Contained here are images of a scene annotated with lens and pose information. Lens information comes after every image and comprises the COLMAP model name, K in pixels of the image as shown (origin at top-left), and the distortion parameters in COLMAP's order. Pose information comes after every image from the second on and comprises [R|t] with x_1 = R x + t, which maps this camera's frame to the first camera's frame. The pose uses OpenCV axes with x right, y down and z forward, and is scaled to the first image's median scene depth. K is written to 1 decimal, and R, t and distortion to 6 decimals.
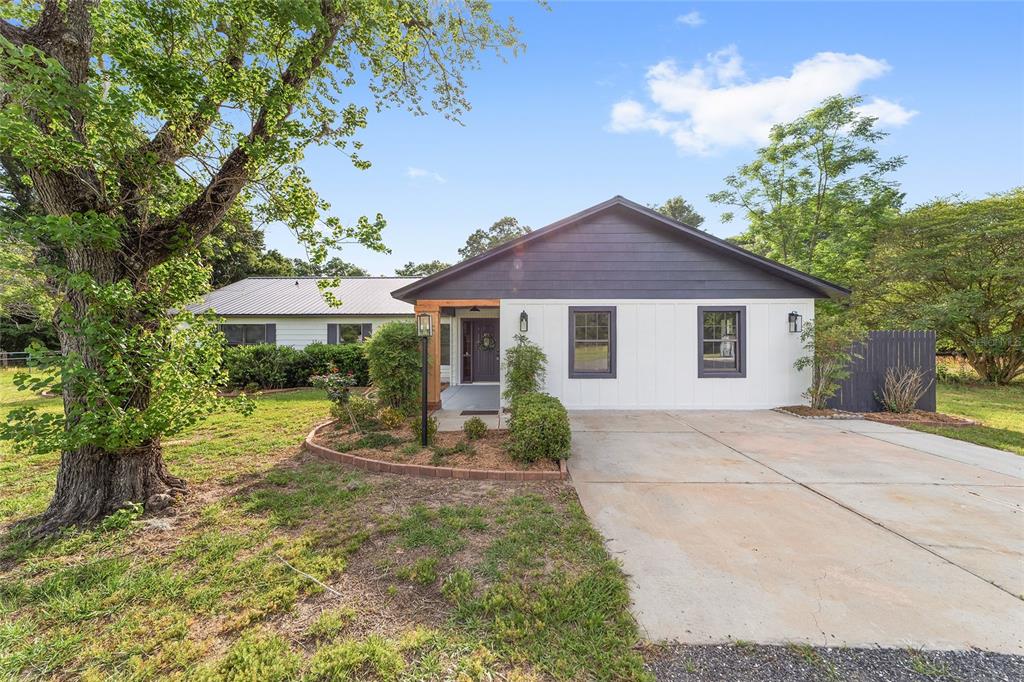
lens RADIAL K [[388.3, 0, 510.3], [0, 388.3, 342.1], [0, 0, 1]] dist [-0.005787, 0.002862]
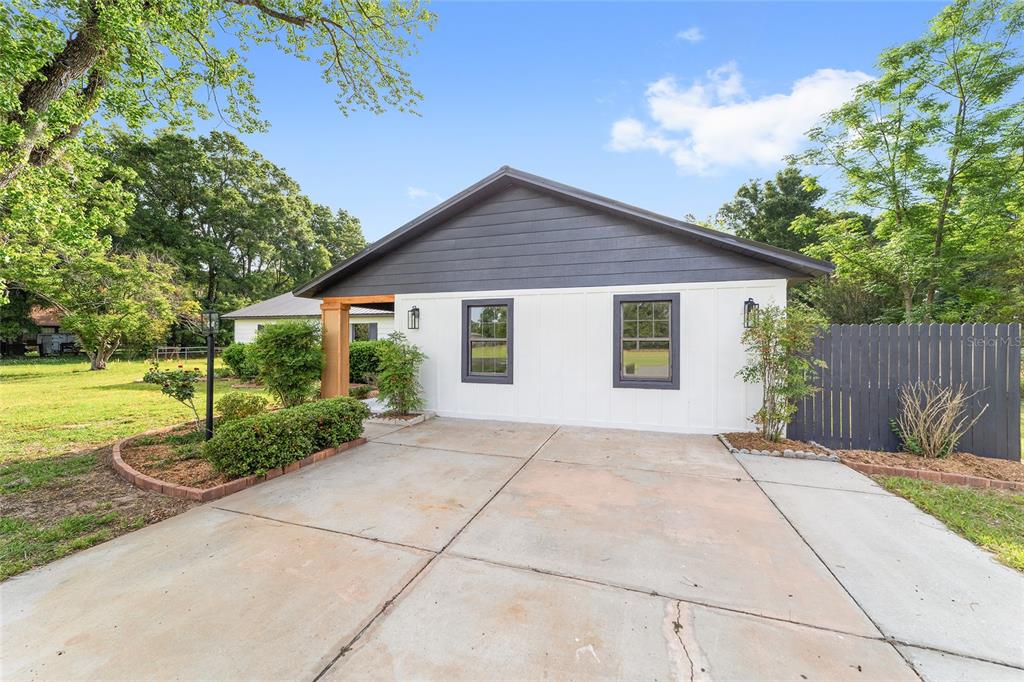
lens RADIAL K [[388.3, 0, 511.2], [0, 388.3, 340.4], [0, 0, 1]] dist [-0.005787, 0.002862]
pose [[0.956024, 0.004786, -0.293248, 0.508912], [-0.005019, 0.999987, -0.000040, -0.000703], [0.293244, 0.001510, 0.956036, 0.190633]]
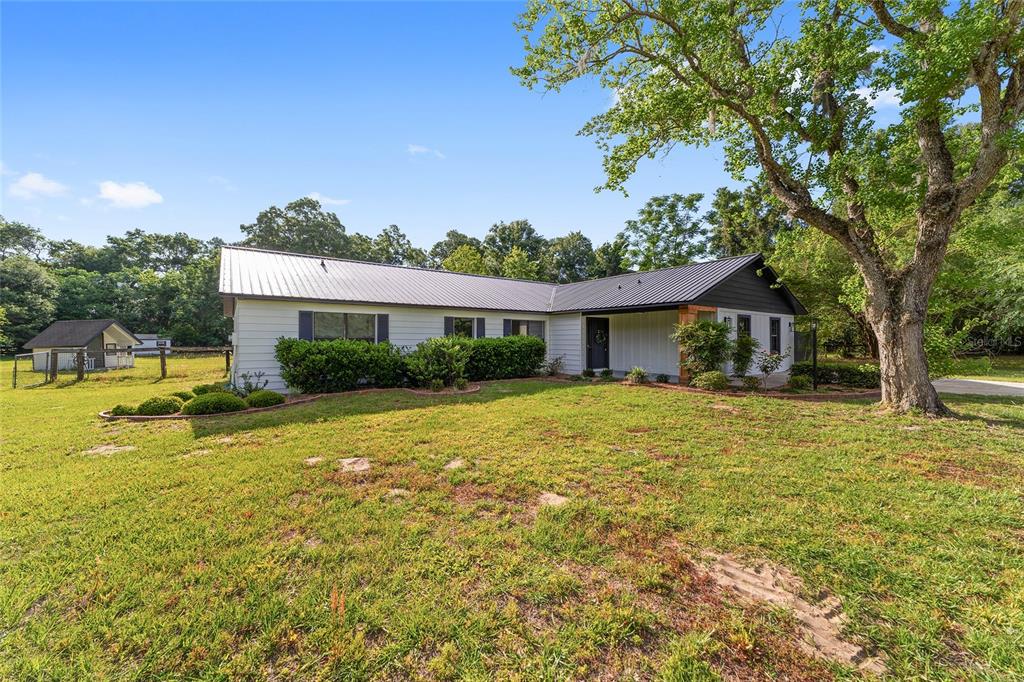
lens RADIAL K [[388.3, 0, 506.9], [0, 388.3, 341.5], [0, 0, 1]] dist [-0.005787, 0.002862]
pose [[0.803309, 0.000056, 0.595563, -1.607138], [0.000458, 1.000000, -0.000712, 0.024830], [-0.595562, 0.000844, 0.803309, 0.251386]]
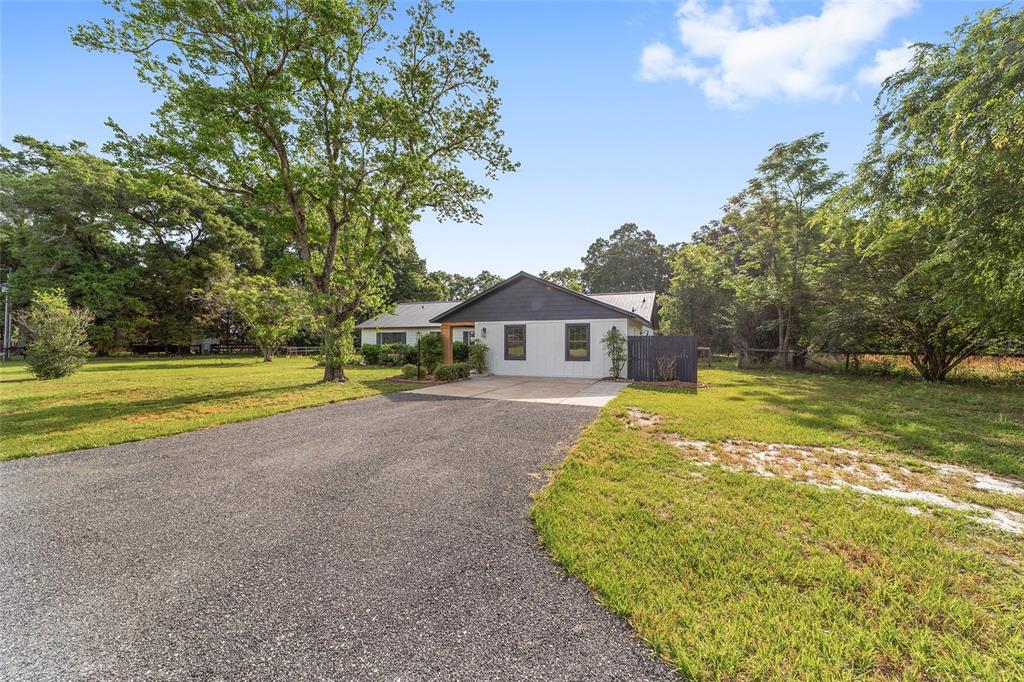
lens RADIAL K [[388.3, 0, 511.9], [0, 388.3, 344.3], [0, 0, 1]] dist [-0.005787, 0.002862]
pose [[0.926306, 0.004383, -0.376748, 0.951422], [-0.002583, 0.999983, 0.005281, -0.000201], [0.376764, -0.003919, 0.926301, -0.879670]]
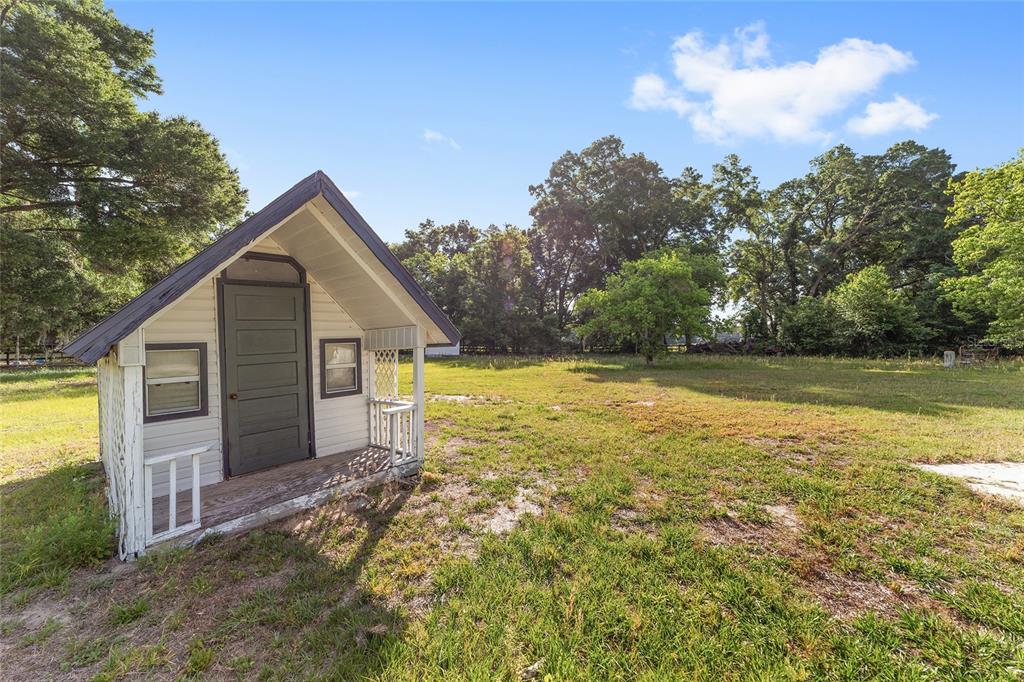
lens RADIAL K [[388.3, 0, 509.7], [0, 388.3, 341.4], [0, 0, 1]] dist [-0.005787, 0.002862]
pose [[0.996370, 0.006550, 0.084880, -2.045814], [-0.007062, 0.999959, 0.005733, 0.020231], [-0.084839, -0.006311, 0.996375, 3.739265]]
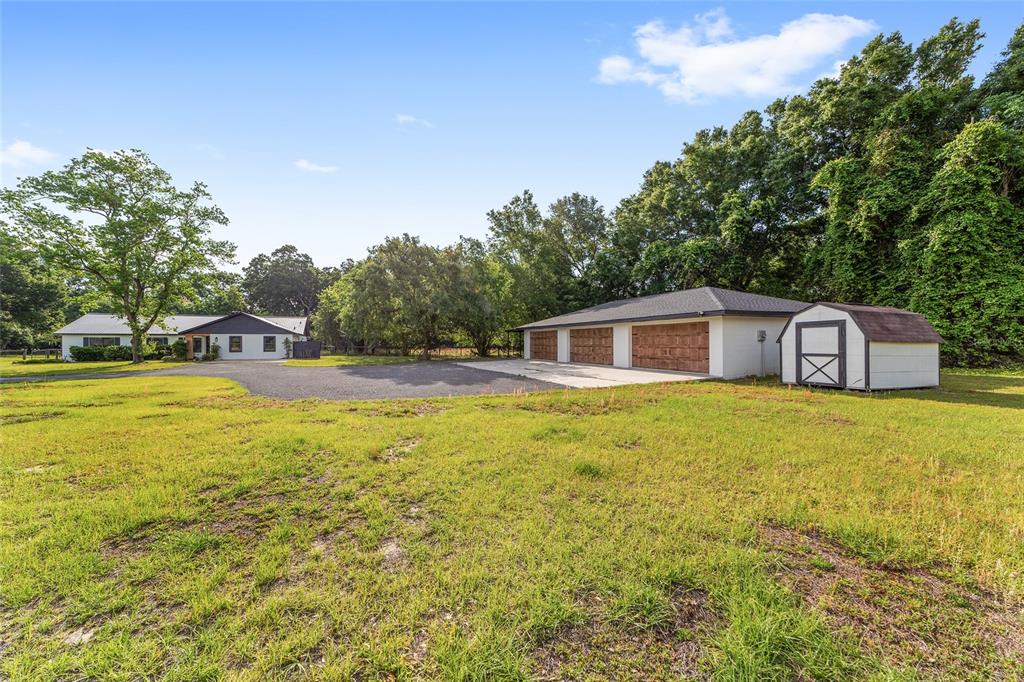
lens RADIAL K [[388.3, 0, 502.4], [0, 388.3, 339.9], [0, 0, 1]] dist [-0.005787, 0.002862]
pose [[0.915694, 0.002775, 0.401867, 1.194884], [0.001306, 0.999950, -0.009881, -0.000120], [-0.401875, 0.009572, 0.915645, -4.152221]]
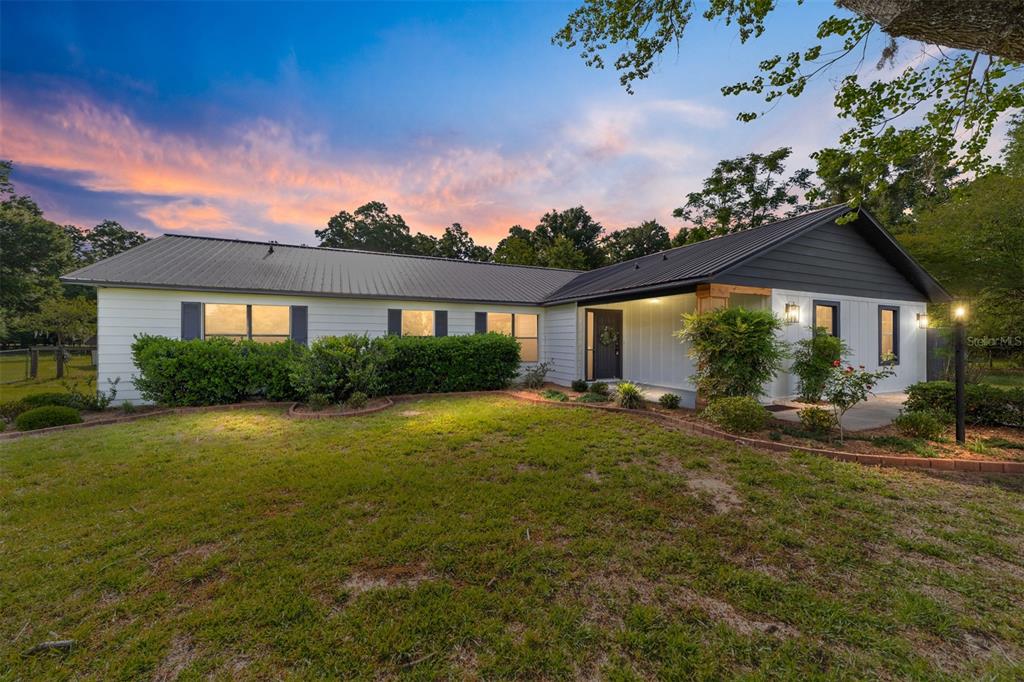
lens RADIAL K [[388.3, 0, 507.9], [0, 388.3, 340.1], [0, 0, 1]] dist [-0.005787, 0.002862]
pose [[0.907616, 0.006474, 0.419751, -1.008555], [-0.006277, 0.999979, -0.001850, 0.022122], [-0.419754, -0.000956, 0.907637, 0.397127]]
